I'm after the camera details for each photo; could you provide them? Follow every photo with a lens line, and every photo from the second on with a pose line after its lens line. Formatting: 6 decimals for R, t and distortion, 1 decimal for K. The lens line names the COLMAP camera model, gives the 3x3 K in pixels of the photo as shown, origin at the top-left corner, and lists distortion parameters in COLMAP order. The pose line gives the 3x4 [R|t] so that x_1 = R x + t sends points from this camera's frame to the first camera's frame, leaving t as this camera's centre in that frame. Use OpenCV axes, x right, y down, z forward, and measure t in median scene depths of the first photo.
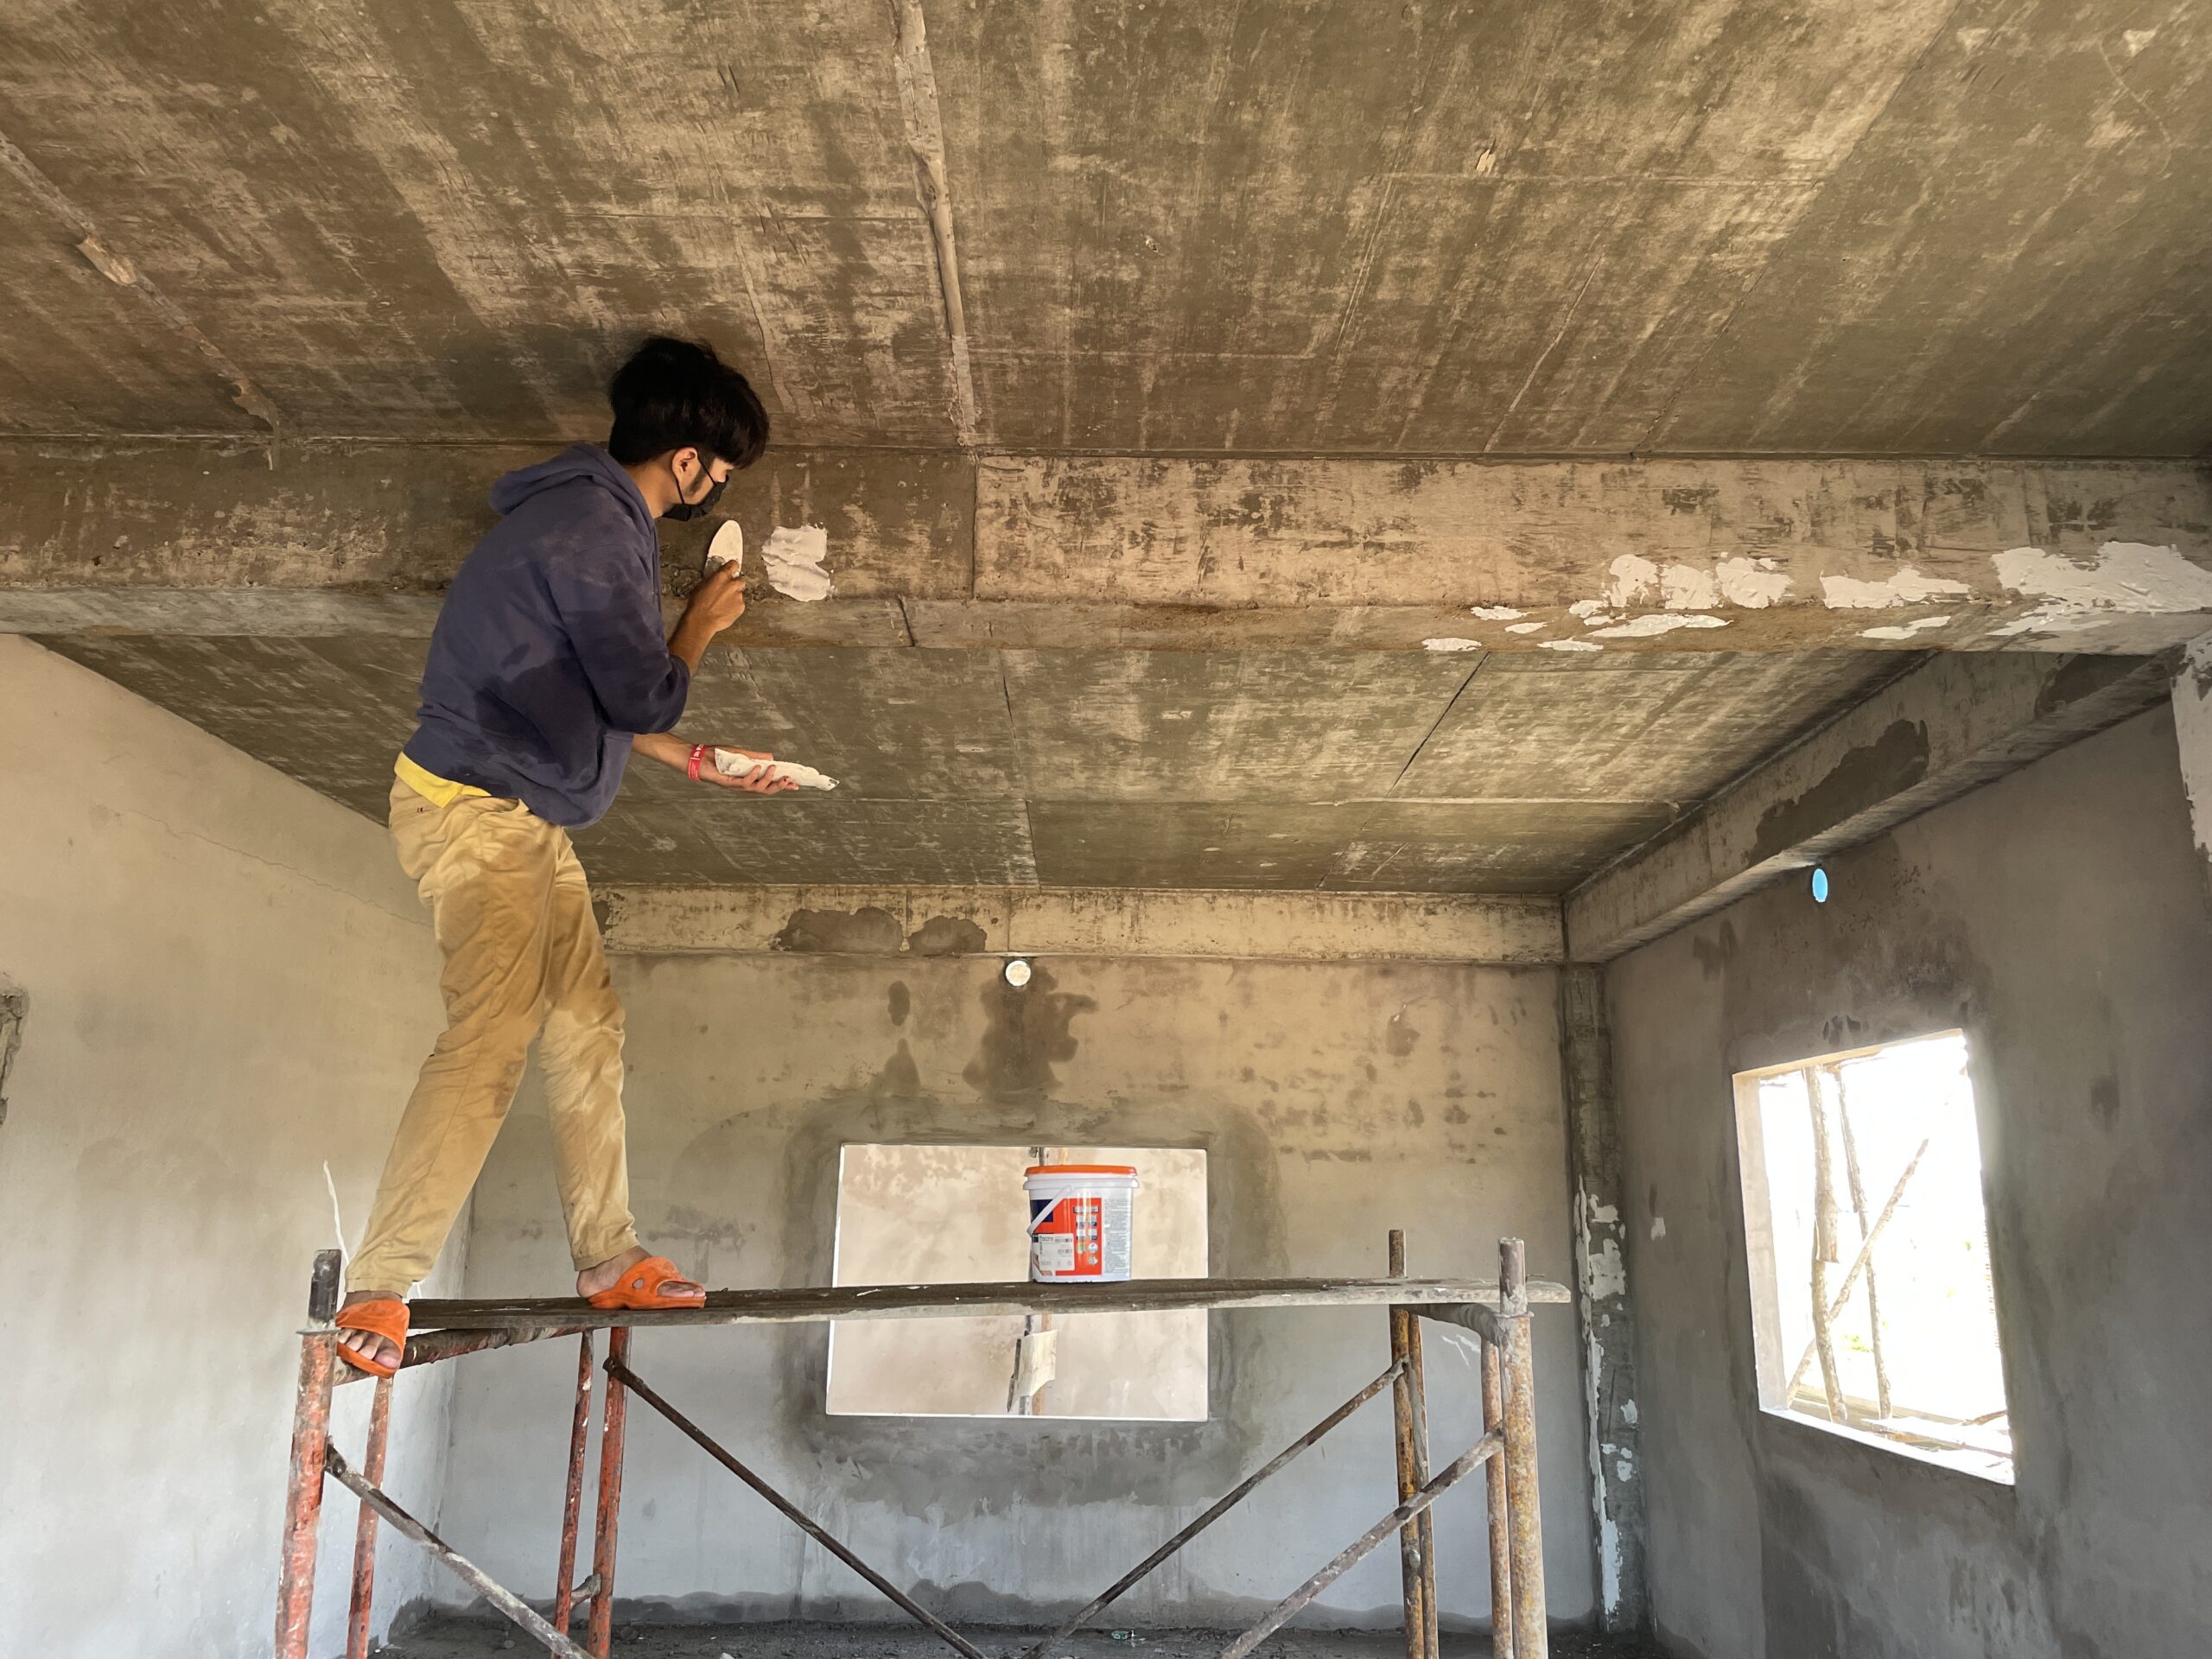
lens RADIAL K [[1614.2, 0, 1106.0], [0, 1614.2, 829.5], [0, 0, 1]] dist [0.079220, -0.104041]
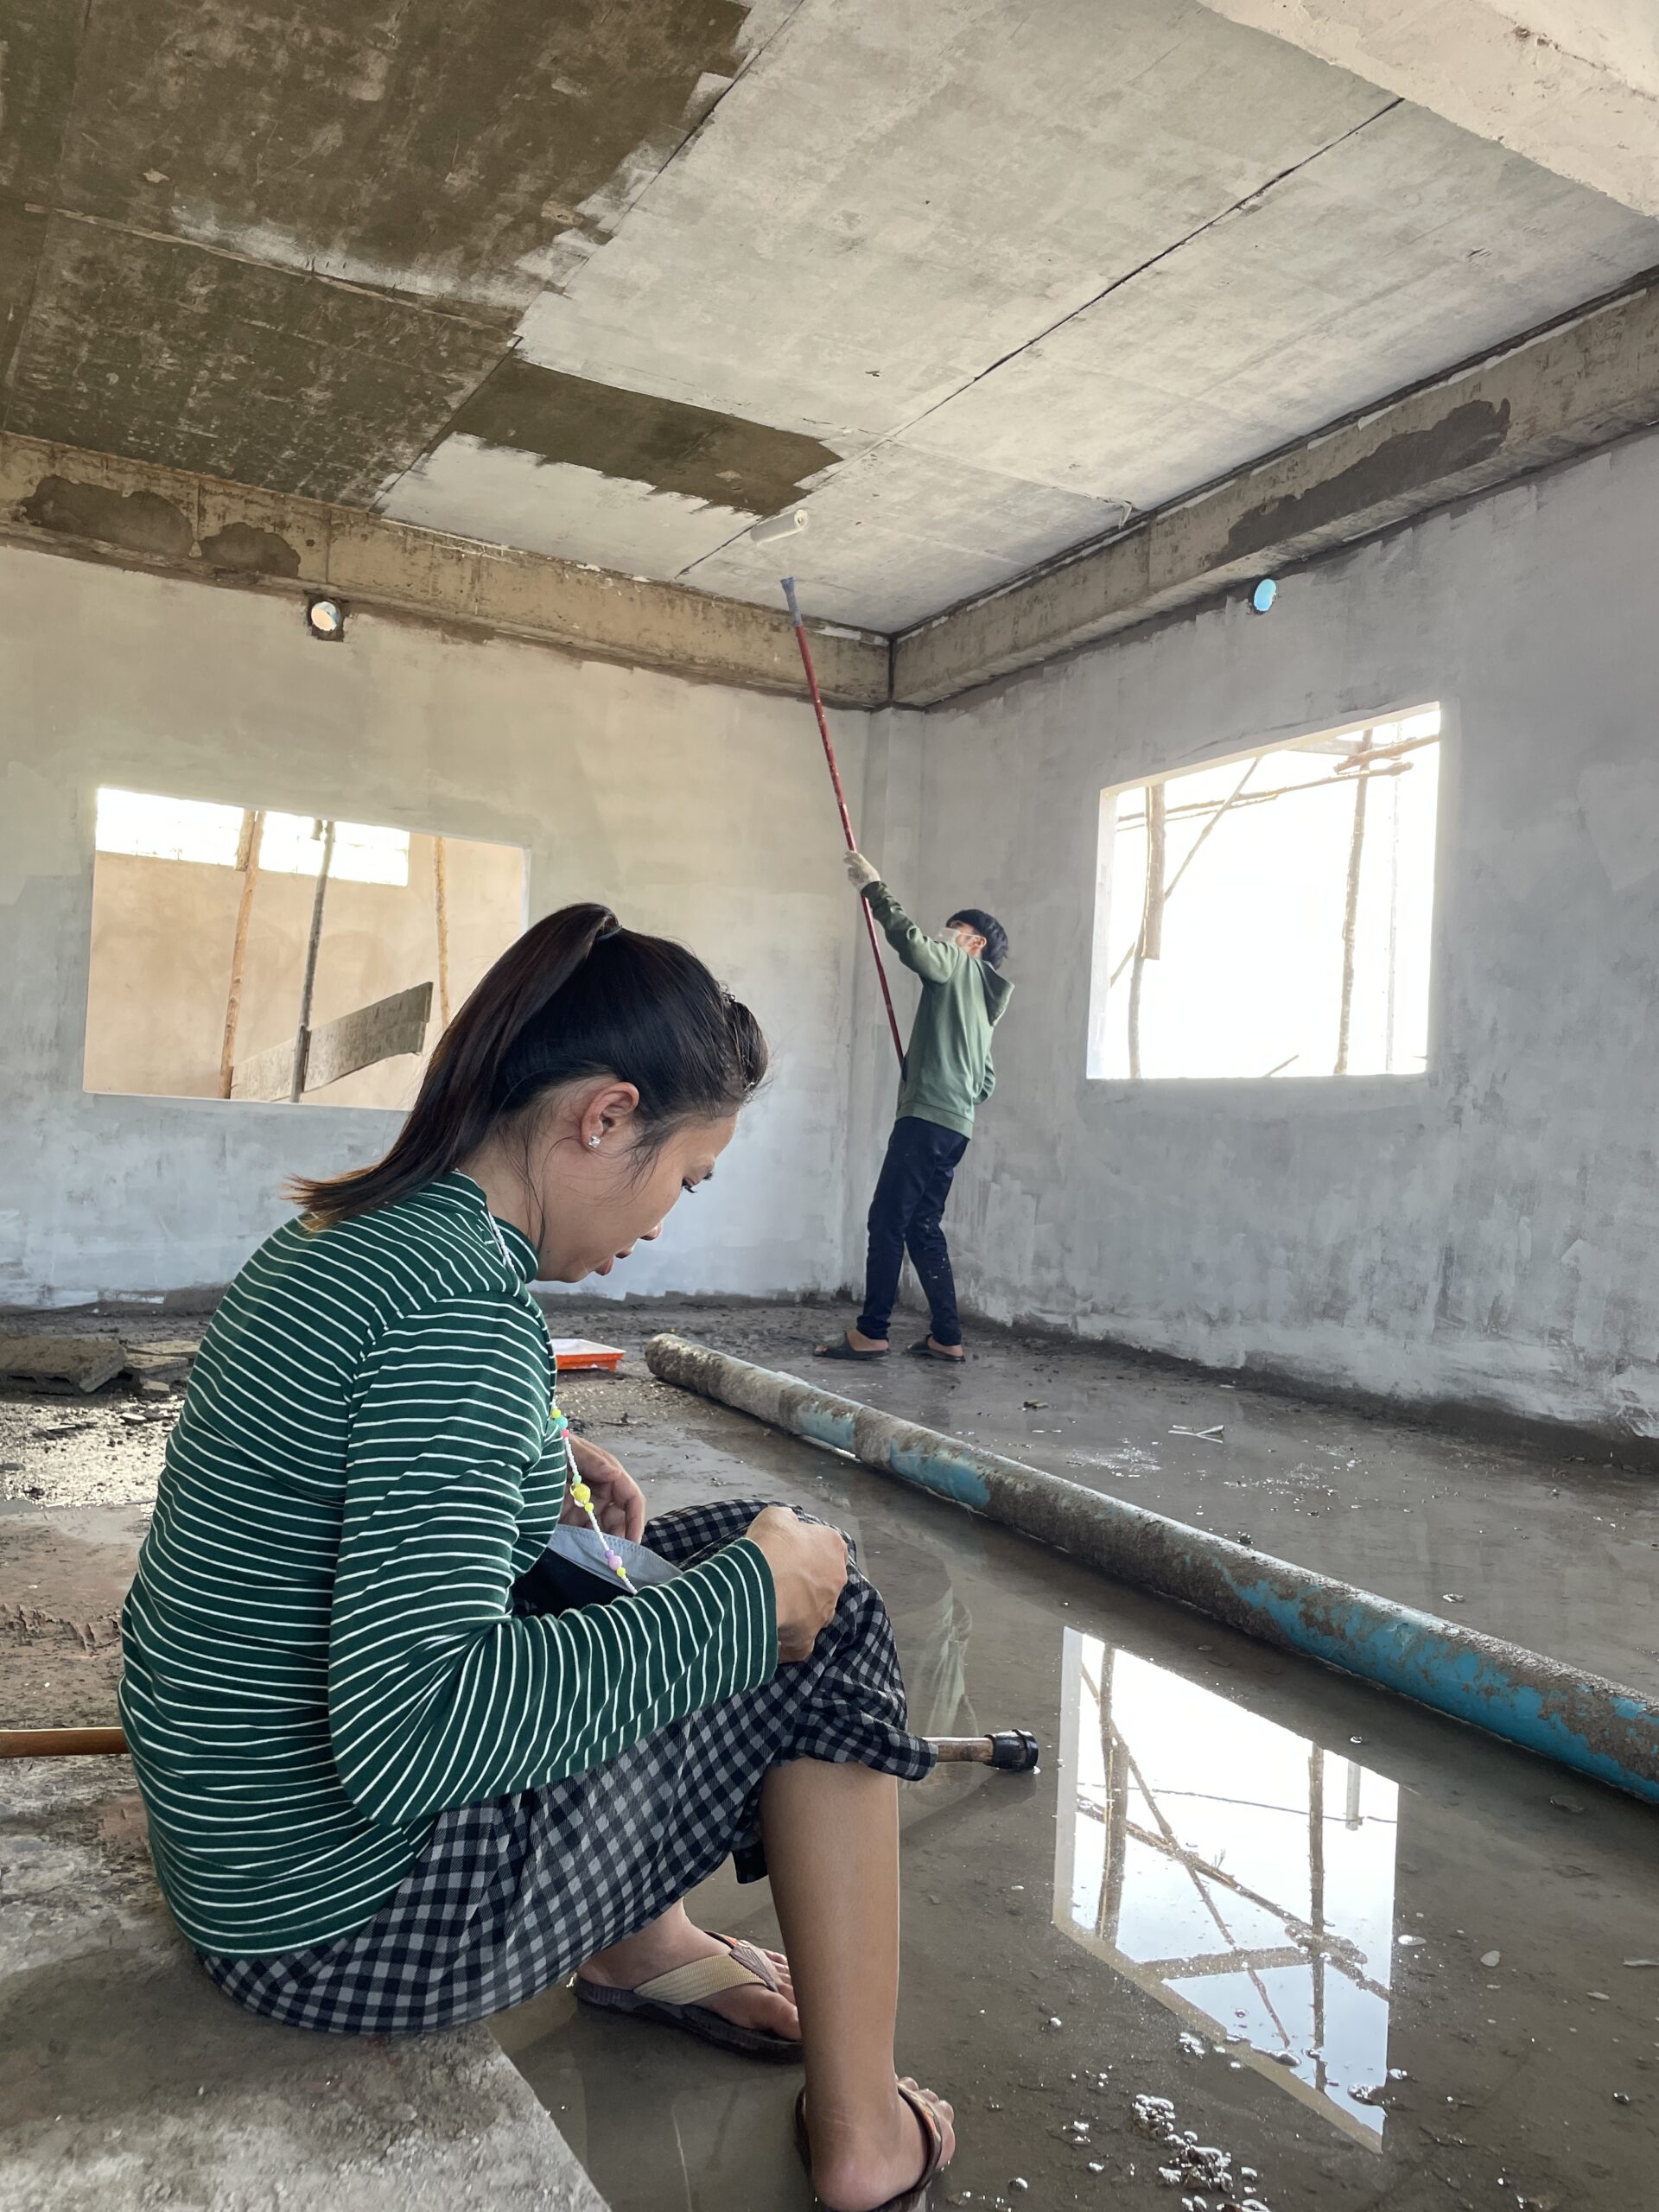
lens RADIAL K [[1614.2, 0, 829.5], [0, 1614.2, 1106.0], [0, 0, 1]] dist [0.079220, -0.104041]
pose [[0.876235, 0.038489, 0.480345, -0.229648], [-0.146128, 0.971092, 0.188753, 0.141202], [-0.459194, -0.235584, 0.856528, 0.082033]]
